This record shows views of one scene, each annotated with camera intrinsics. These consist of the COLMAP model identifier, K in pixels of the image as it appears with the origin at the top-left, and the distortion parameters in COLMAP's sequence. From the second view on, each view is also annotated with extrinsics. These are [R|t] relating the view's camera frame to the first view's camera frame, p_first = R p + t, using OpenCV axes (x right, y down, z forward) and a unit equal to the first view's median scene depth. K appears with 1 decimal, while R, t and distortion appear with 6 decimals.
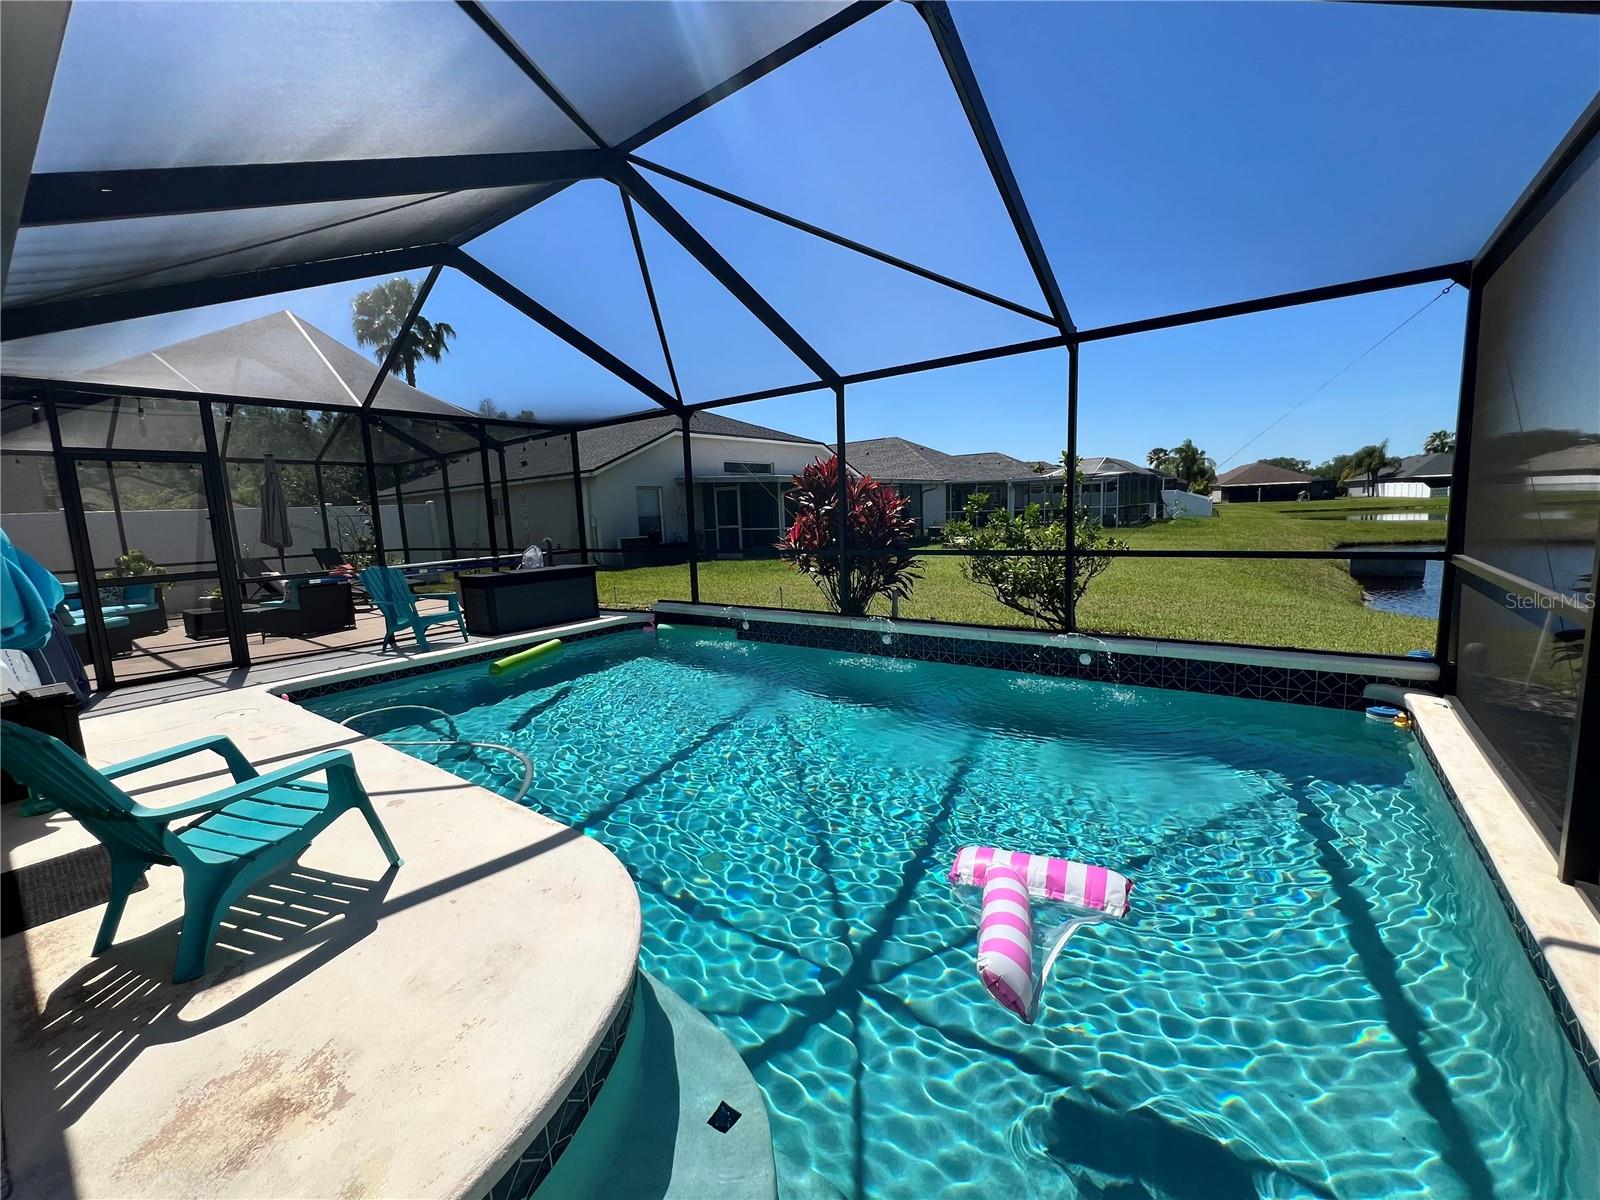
lens RADIAL K [[647.4, 0, 799.5], [0, 647.4, 598.6], [0, 0, 1]] dist [0.002130, 0.000018]
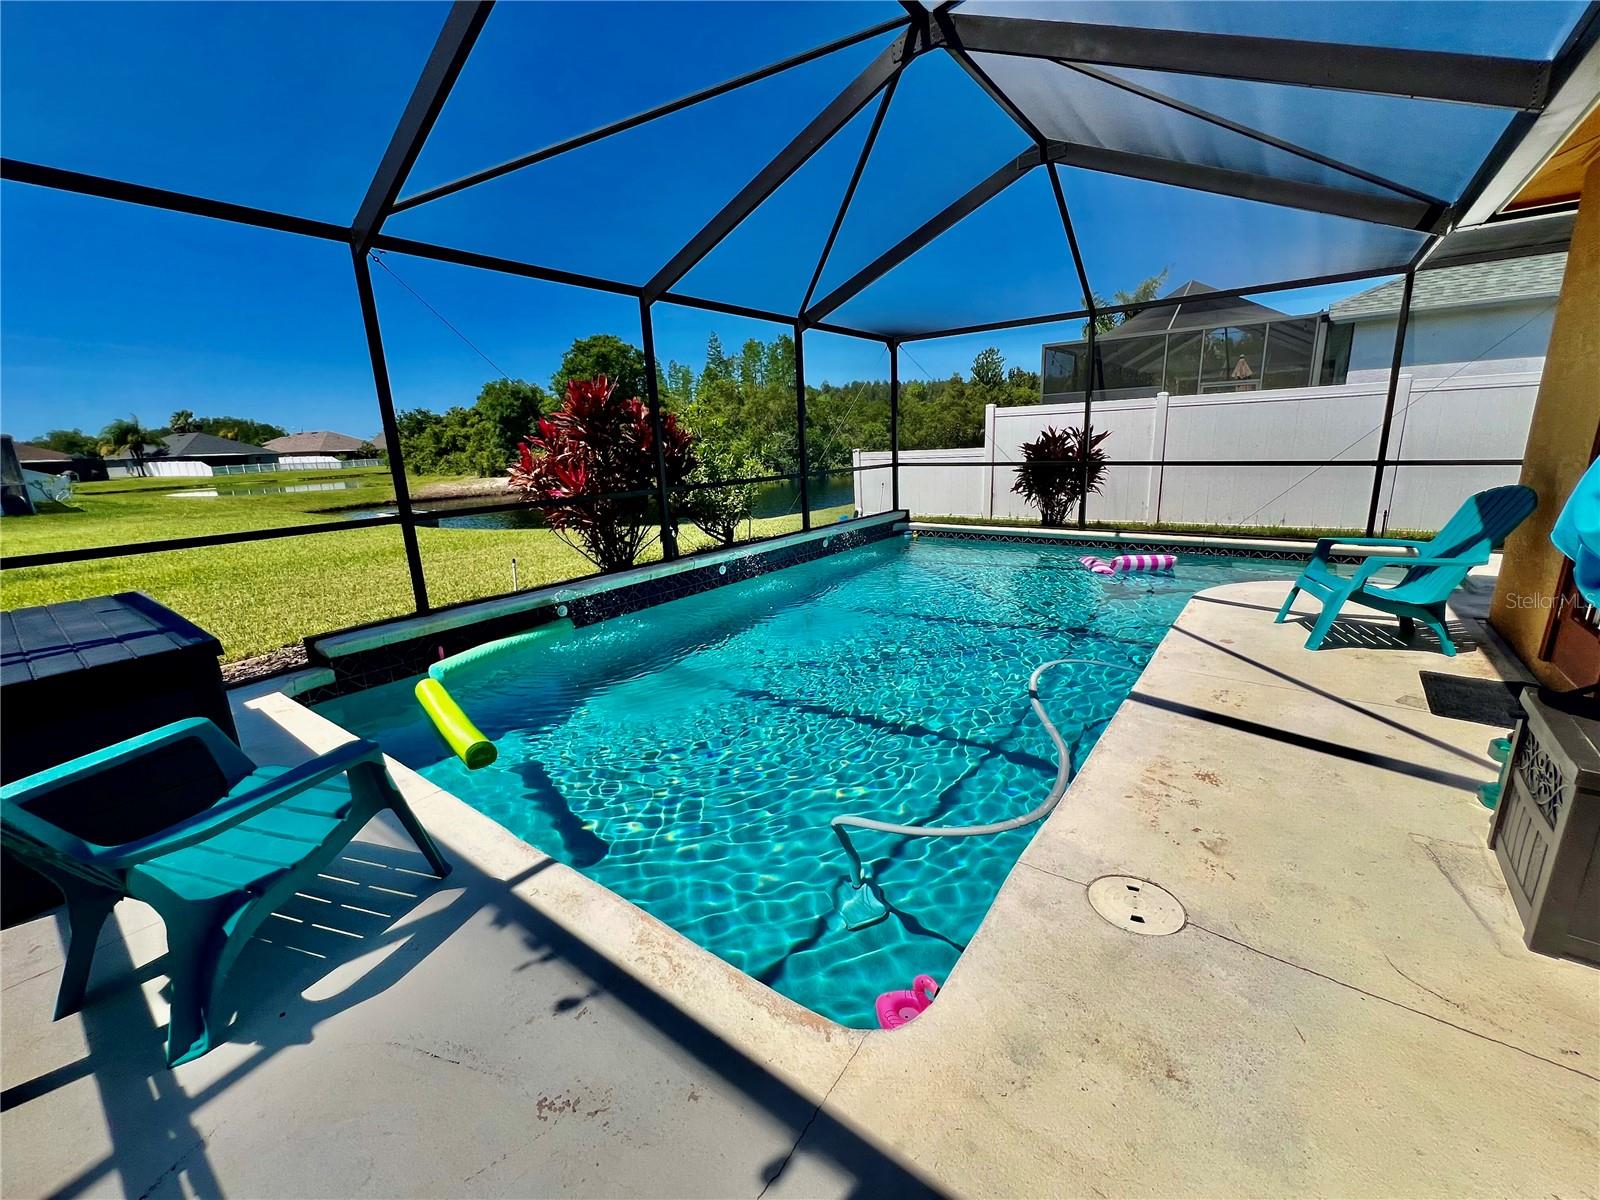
lens RADIAL K [[647.4, 0, 799.6], [0, 647.4, 599.5], [0, 0, 1]] dist [0.002130, 0.000018]
pose [[0.004963, -0.199106, 0.979965, -0.189741], [0.173063, 0.965361, 0.195262, -0.015404], [-0.984898, 0.168627, 0.039249, 0.180688]]
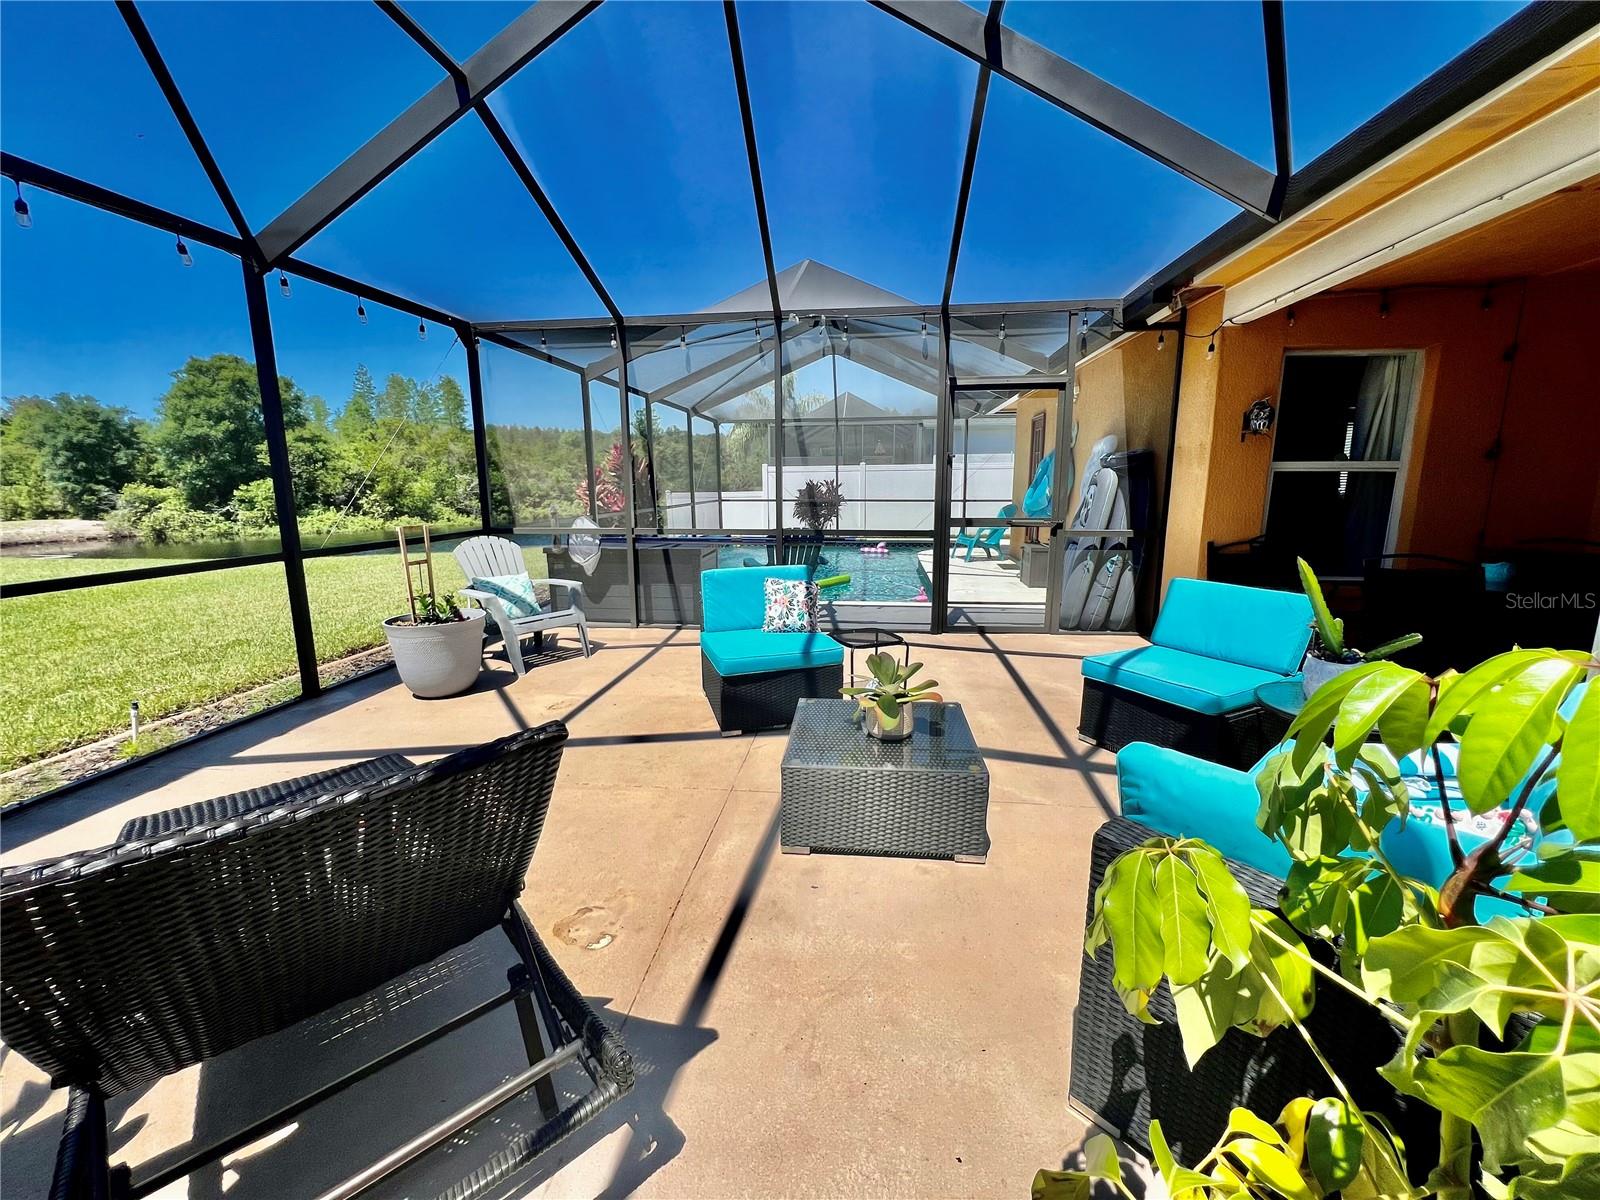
lens RADIAL K [[647.4, 0, 798.5], [0, 647.4, 591.0], [0, 0, 1]] dist [0.002130, 0.000018]
pose [[-0.499332, -0.101364, 0.860461, -0.211270], [0.144569, 0.969462, 0.198099, -0.017733], [-0.854264, 0.223313, -0.469429, 0.203175]]
